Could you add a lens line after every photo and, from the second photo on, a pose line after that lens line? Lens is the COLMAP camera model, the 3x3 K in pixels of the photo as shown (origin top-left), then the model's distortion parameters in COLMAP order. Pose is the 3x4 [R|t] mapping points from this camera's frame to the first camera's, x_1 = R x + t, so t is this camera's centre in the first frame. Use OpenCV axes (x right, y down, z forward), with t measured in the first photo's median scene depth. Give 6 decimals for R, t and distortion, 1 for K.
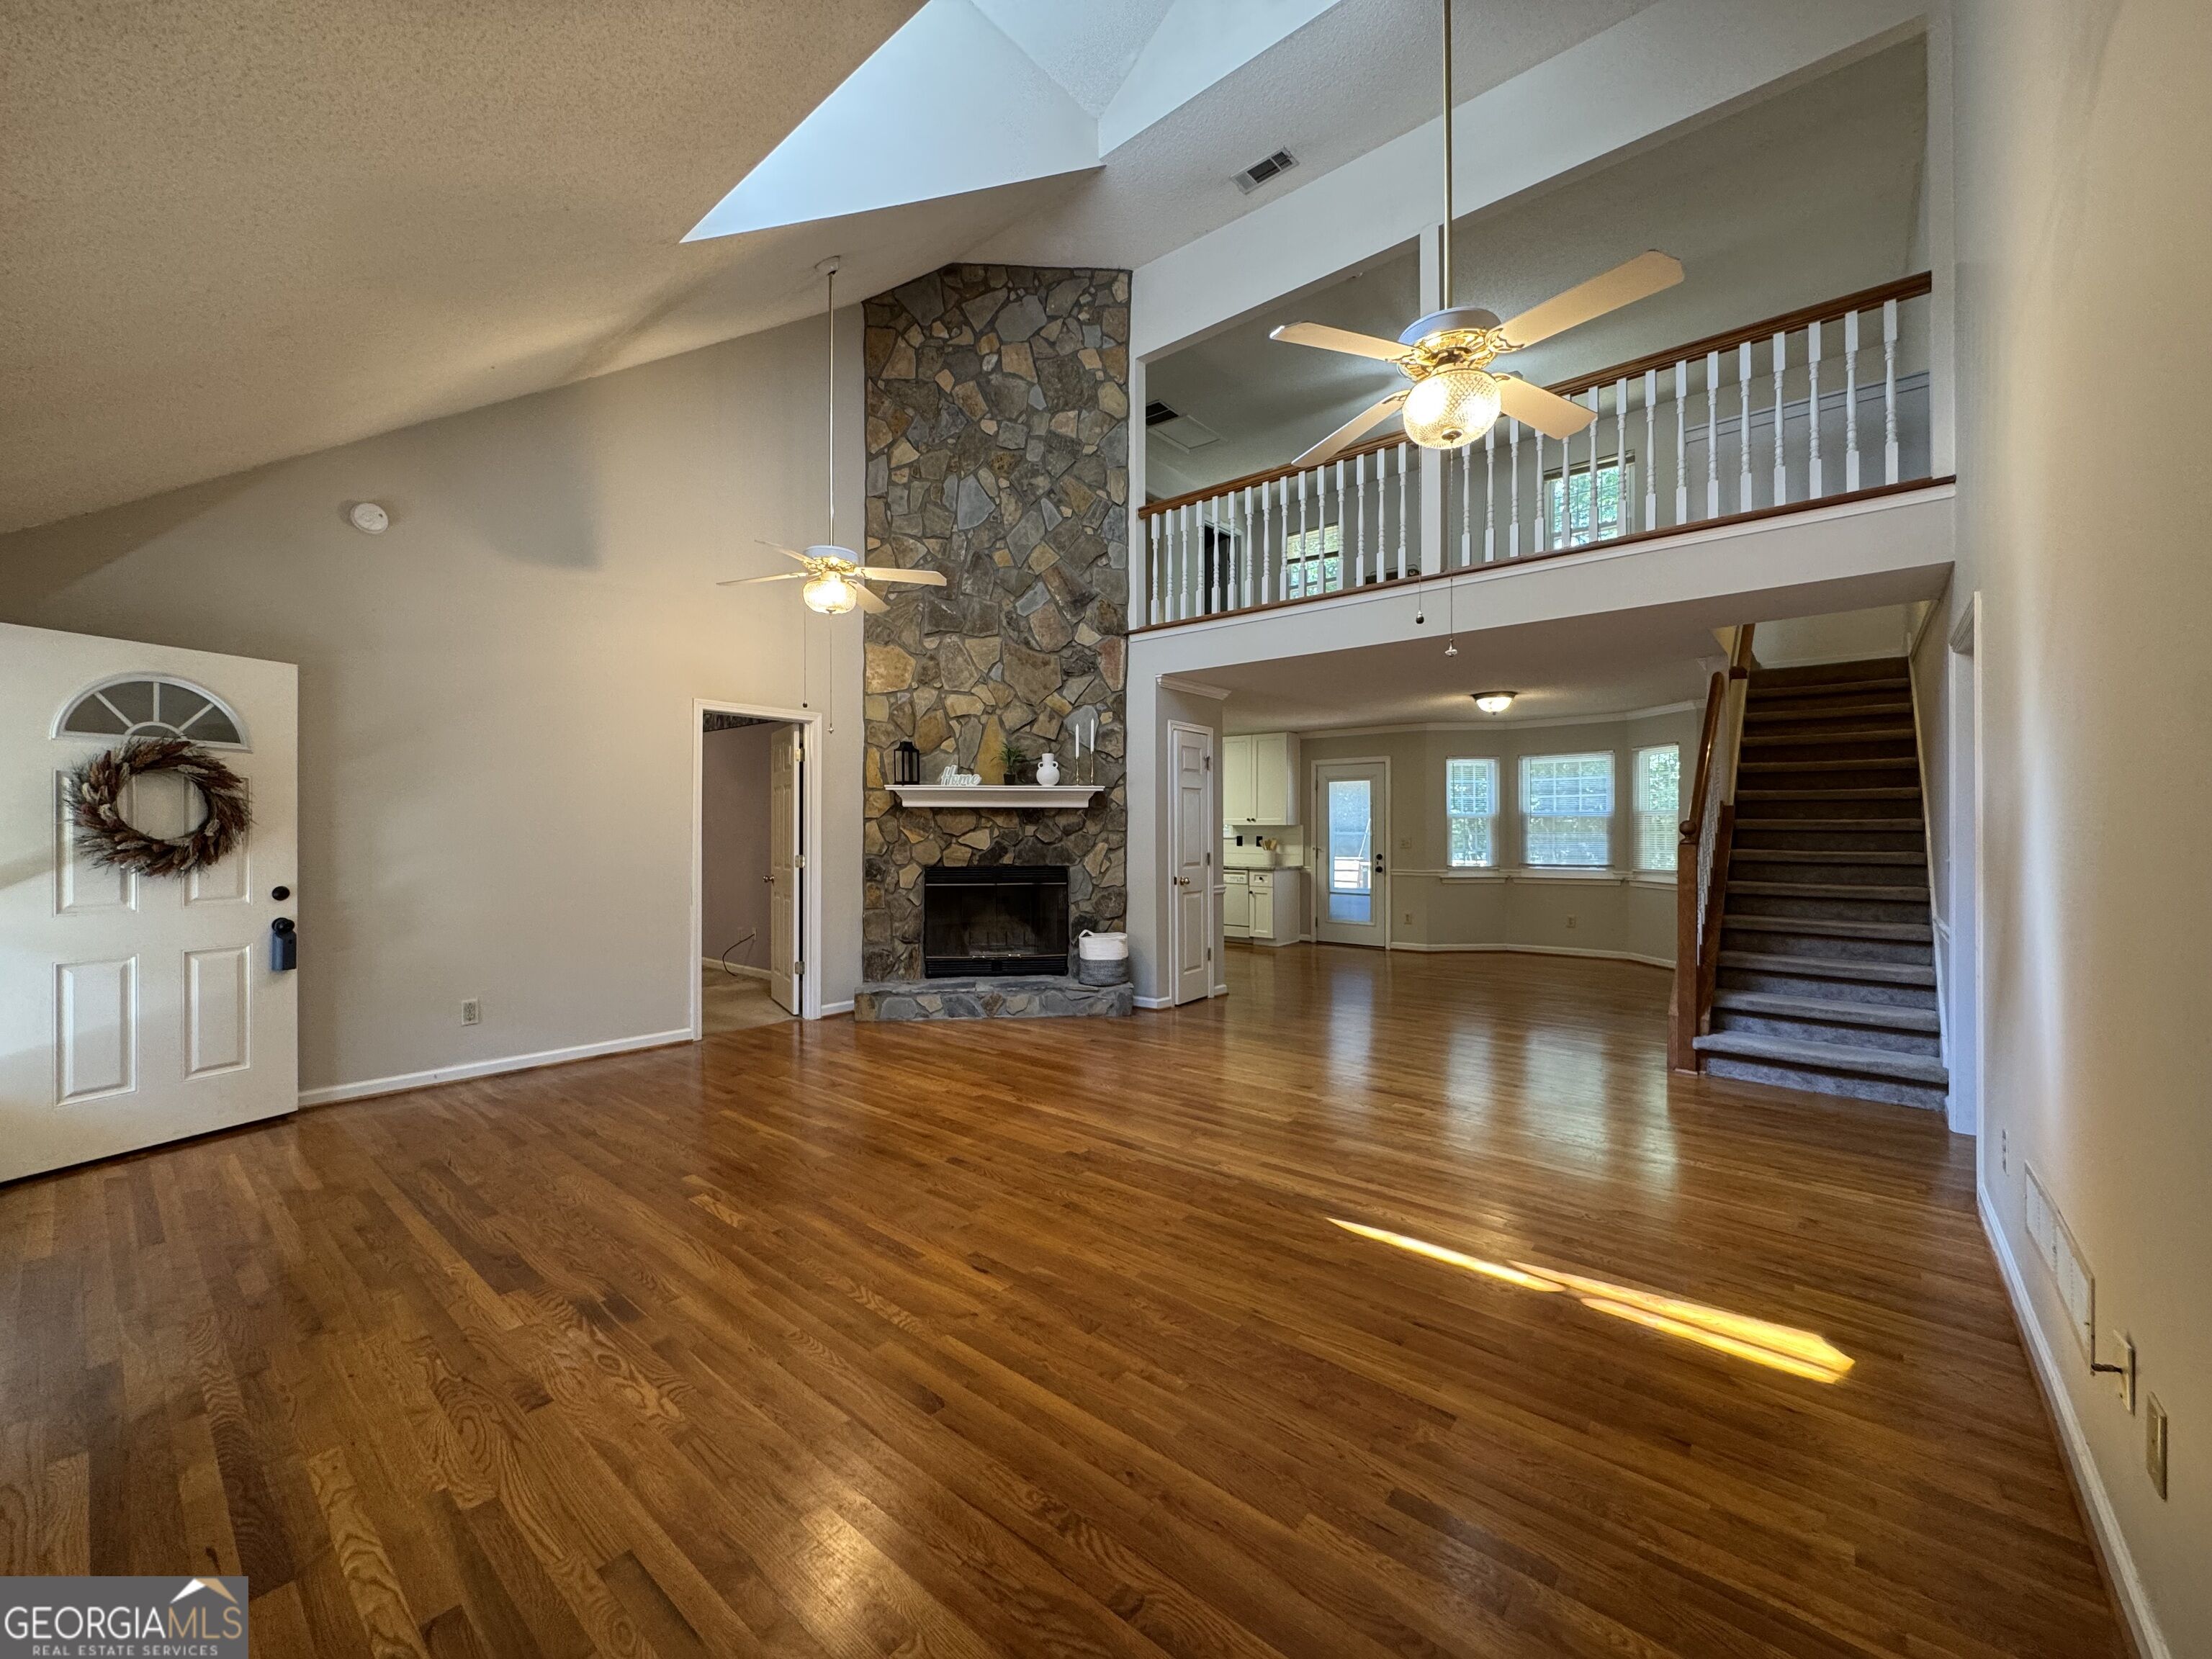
lens RADIAL K [[883.4, 0, 1094.9], [0, 883.4, 820.1], [0, 0, 1]] dist [-0.004089, 0.000758]
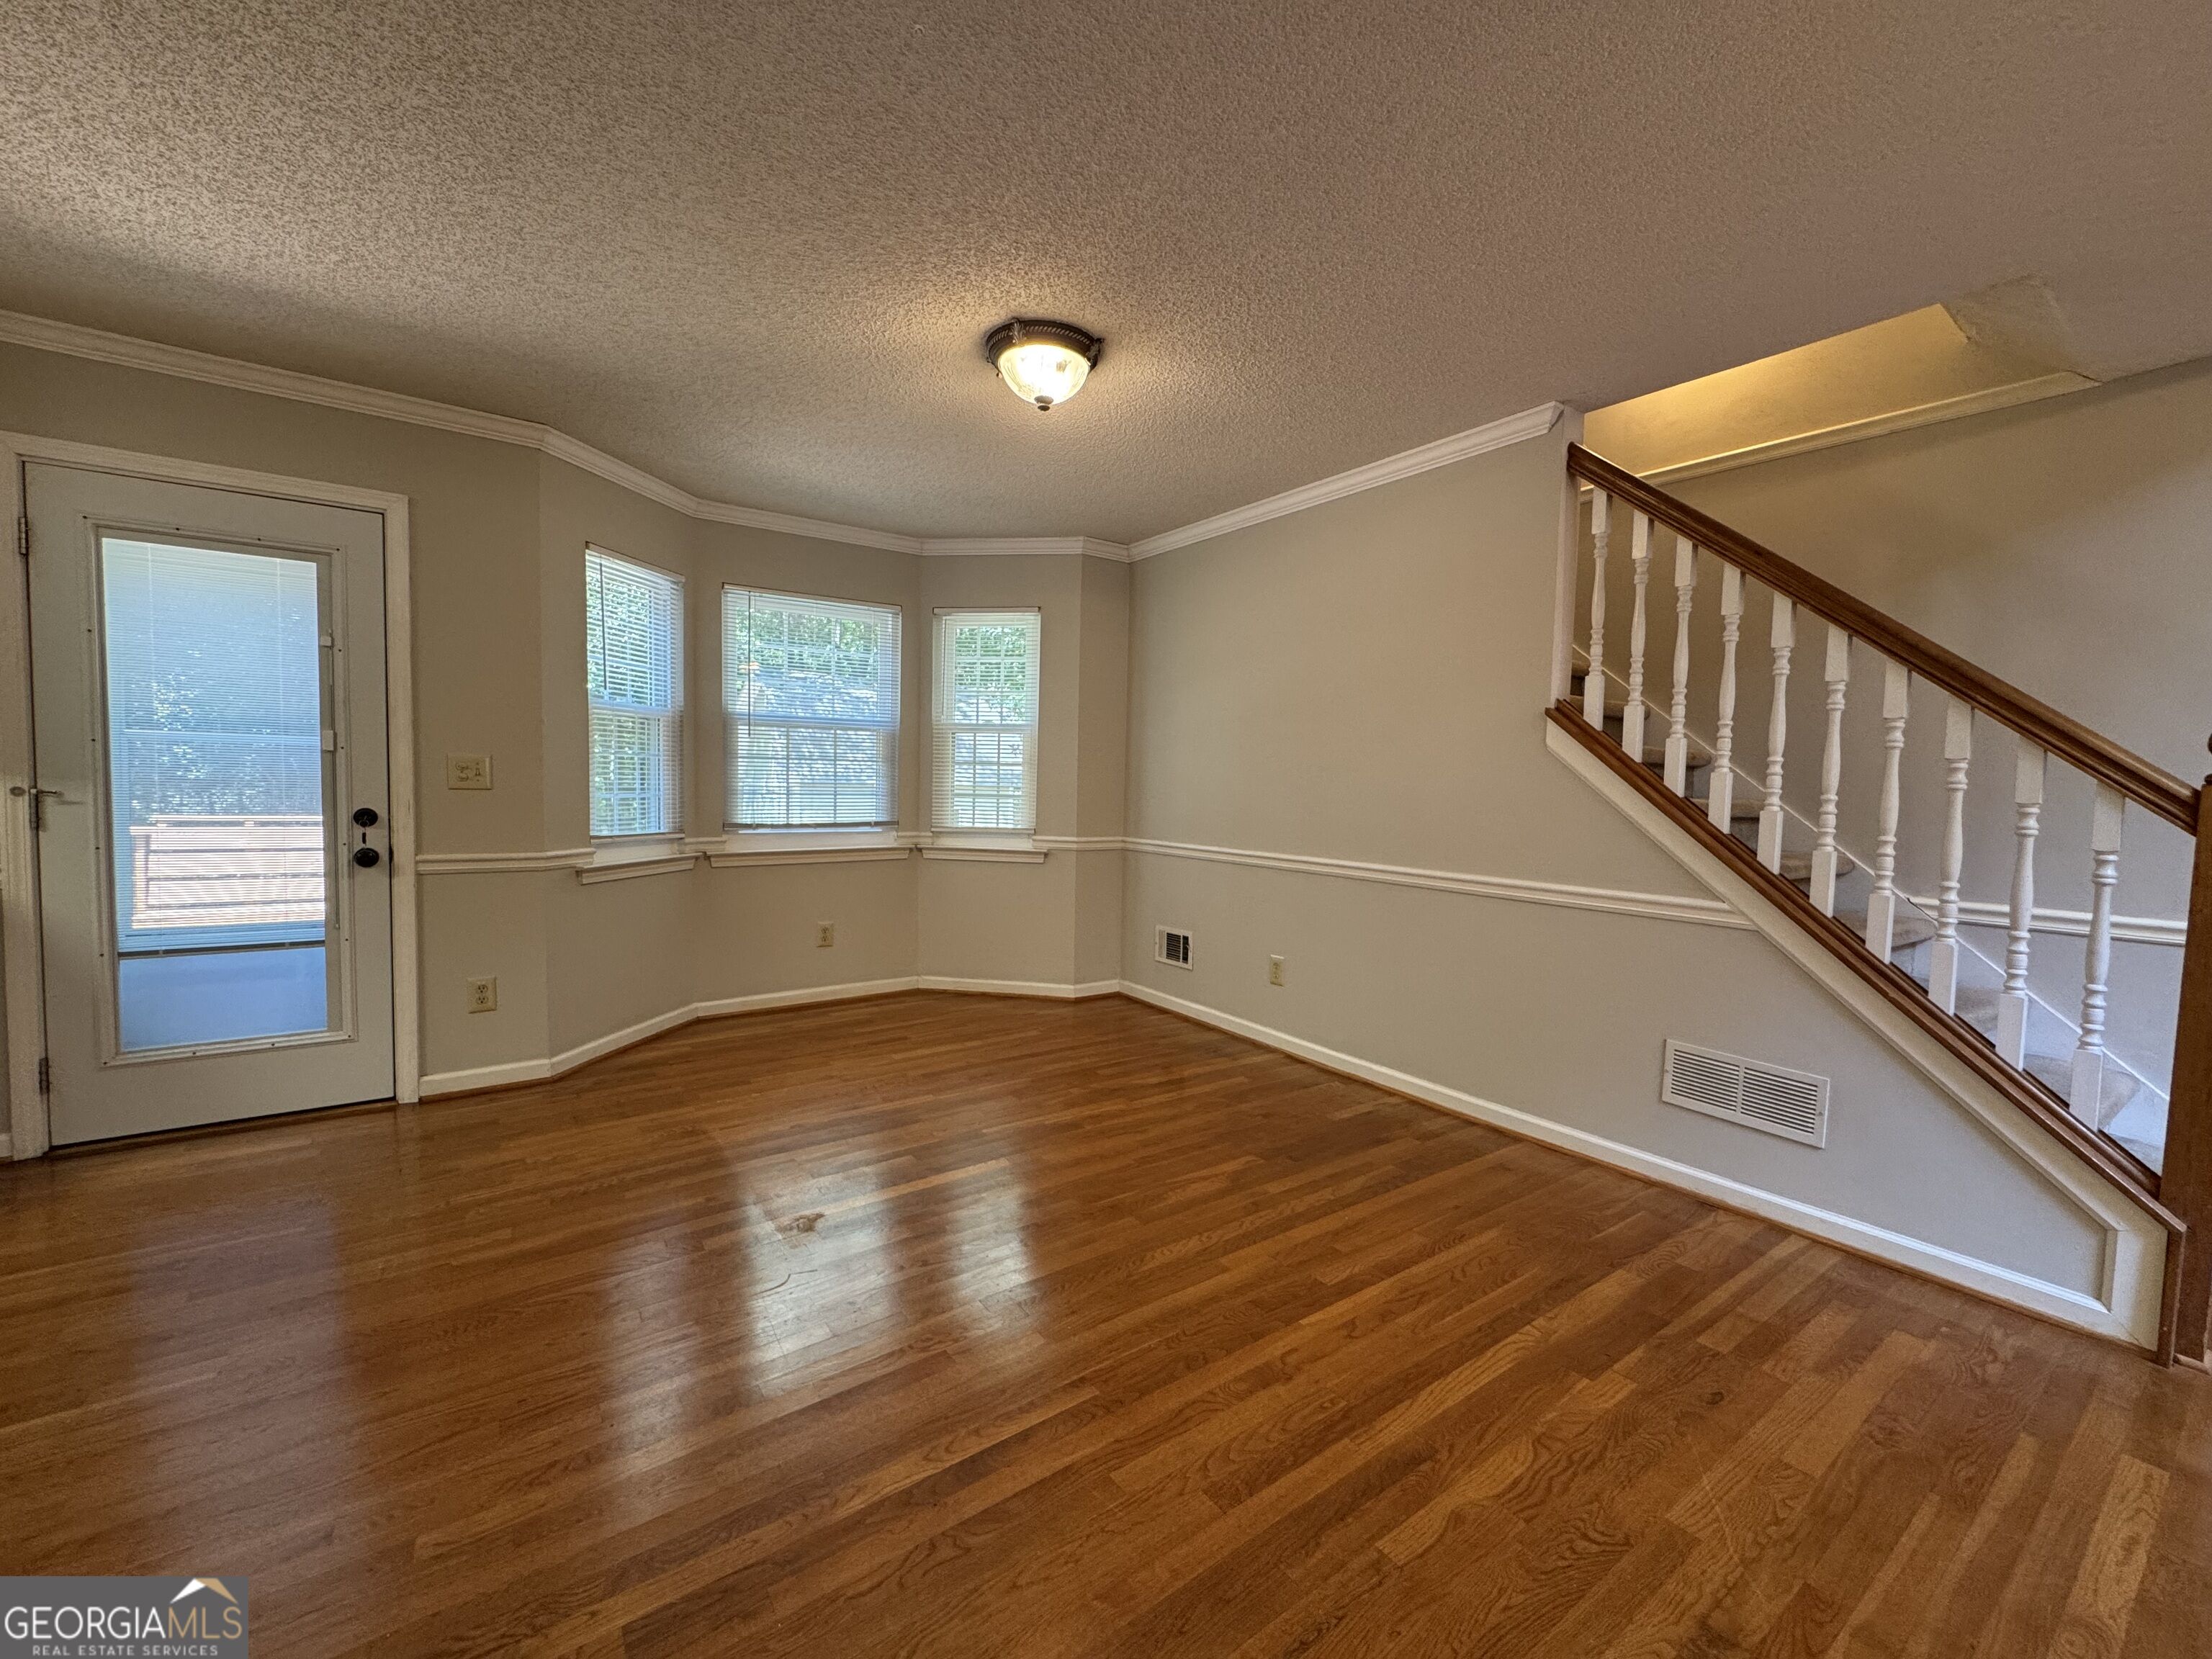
lens RADIAL K [[883.4, 0, 1104.7], [0, 883.4, 829.3], [0, 0, 1]] dist [-0.004089, 0.000758]
pose [[0.245236, -0.044149, 0.968458, 0.128186], [-0.033263, 0.997991, 0.053919, 0.030530], [-0.968893, -0.045436, 0.243275, 1.005347]]
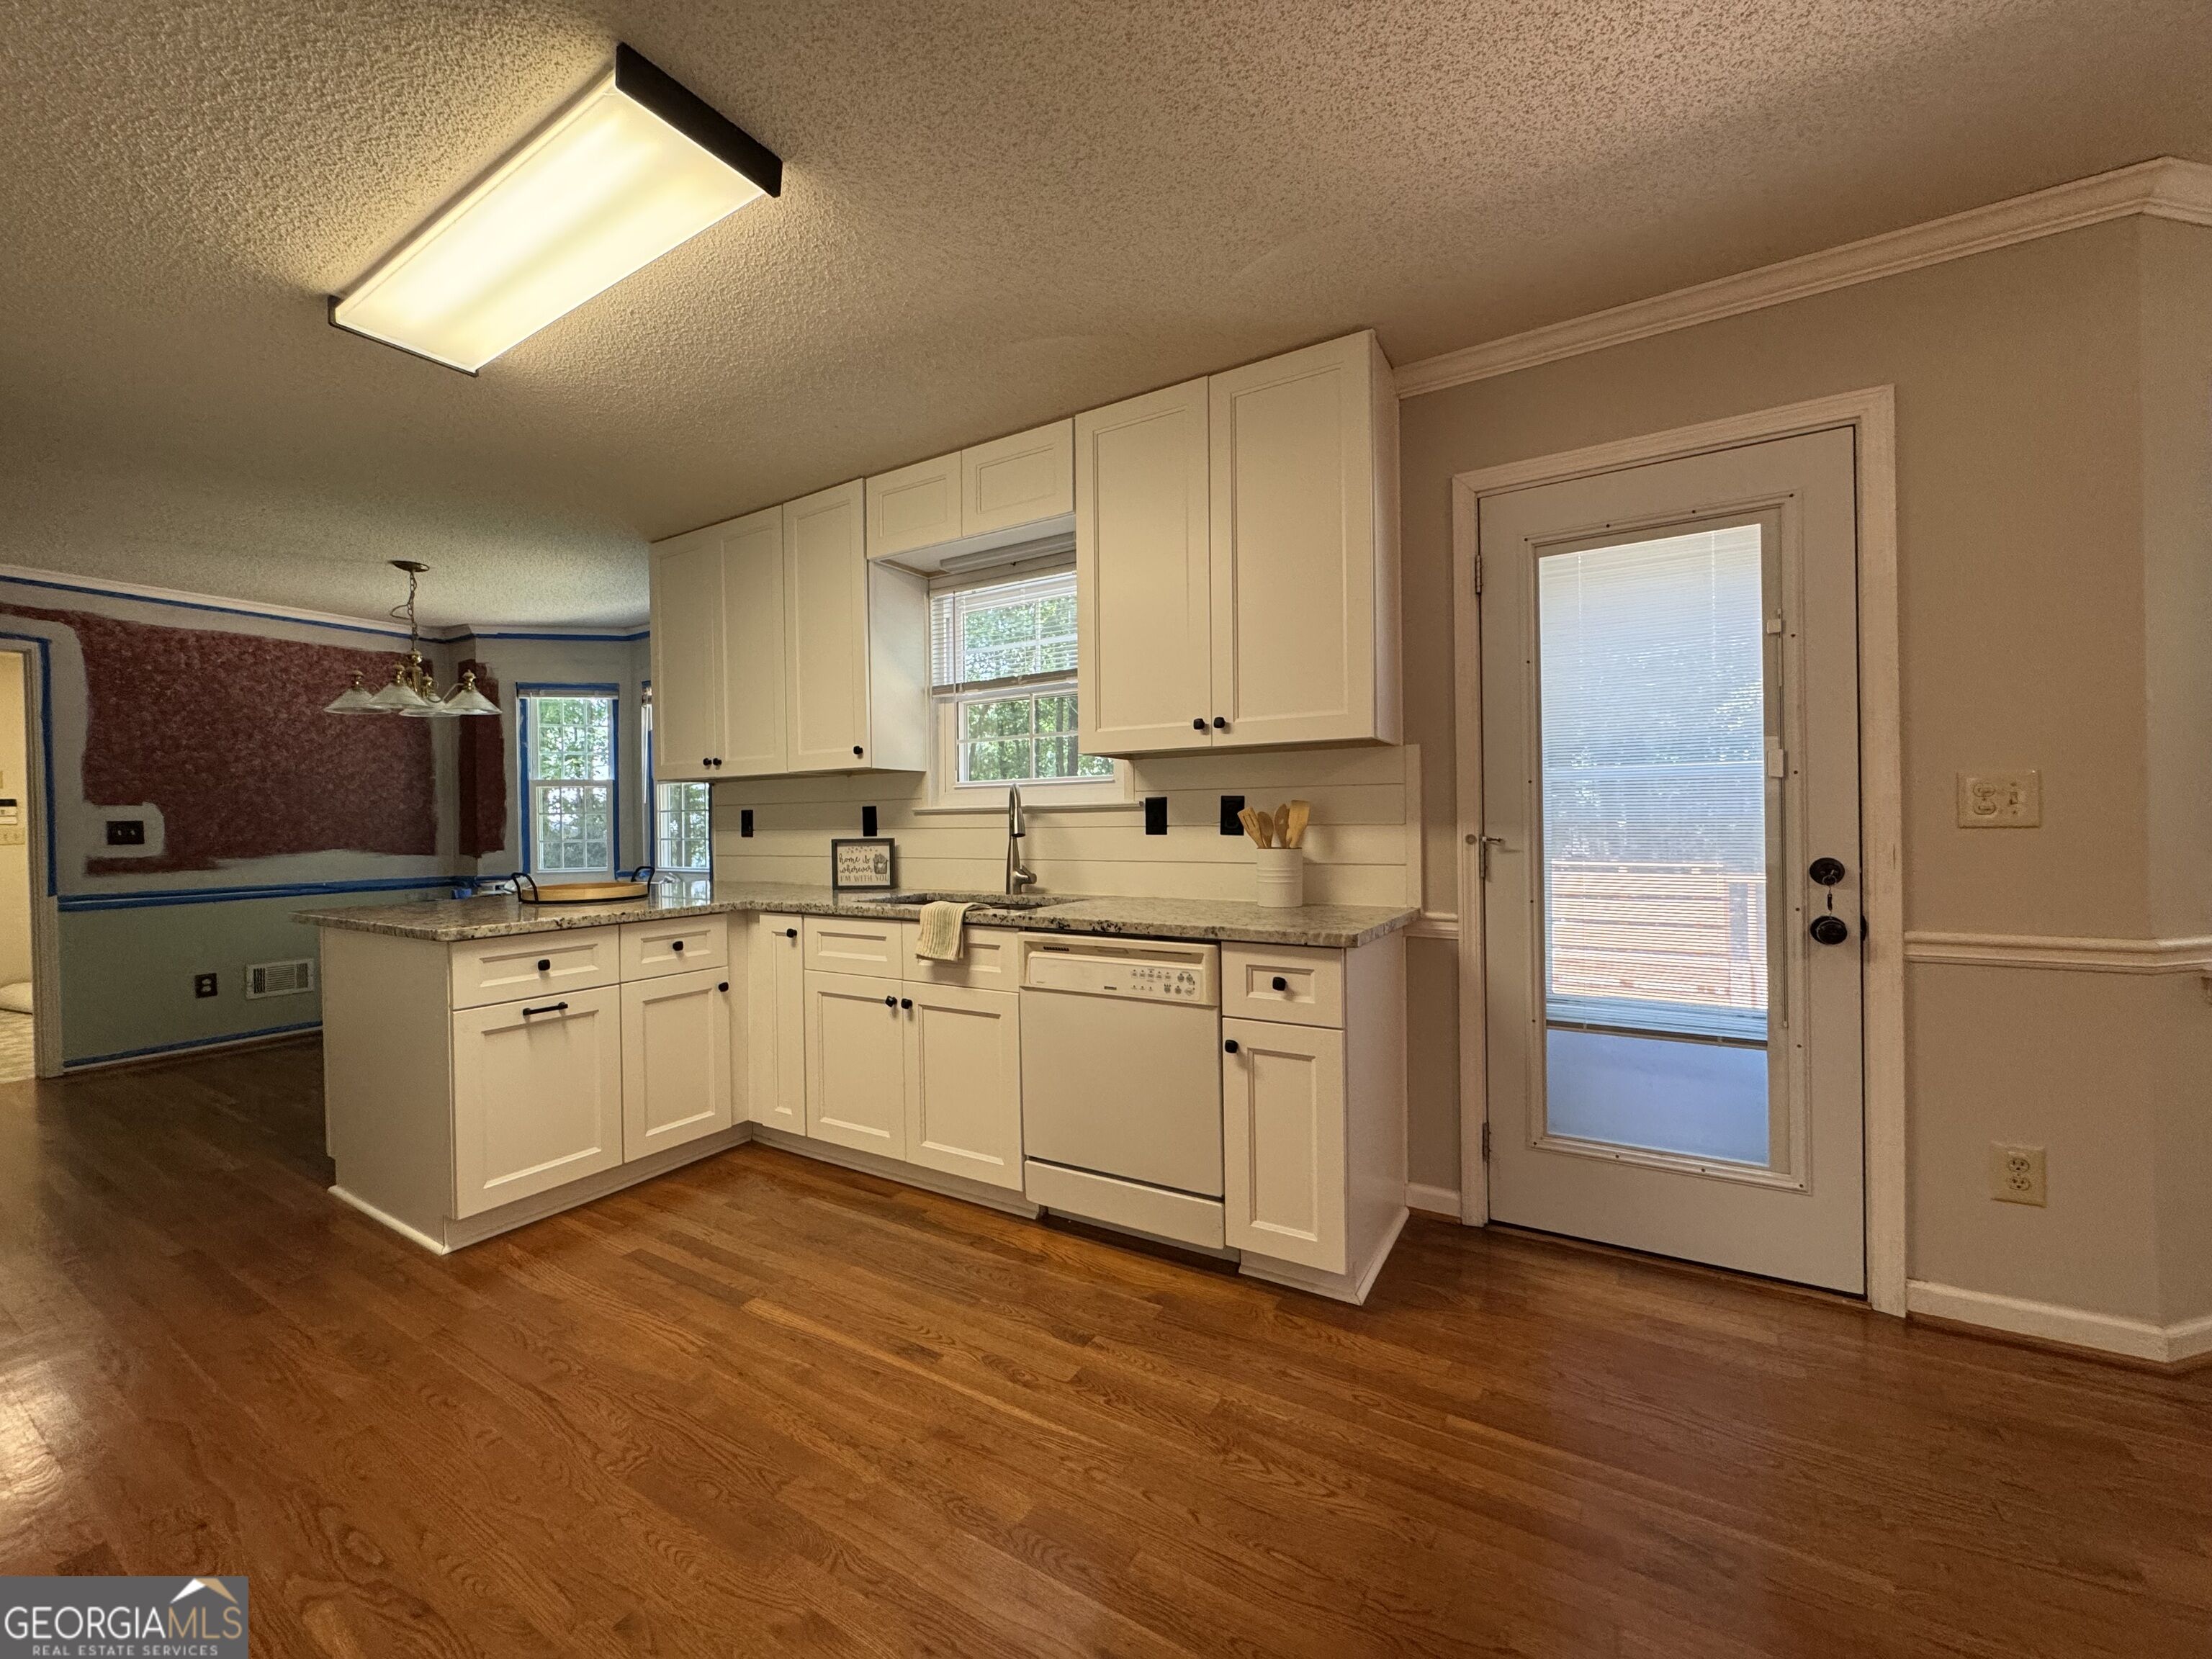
lens RADIAL K [[883.4, 0, 1099.5], [0, 883.4, 827.9], [0, 0, 1]] dist [-0.004089, 0.000758]
pose [[0.987314, -0.015629, 0.158009, 0.172316], [0.013378, 0.999793, 0.015301, 0.038103], [-0.158216, -0.012993, 0.987319, 1.221909]]
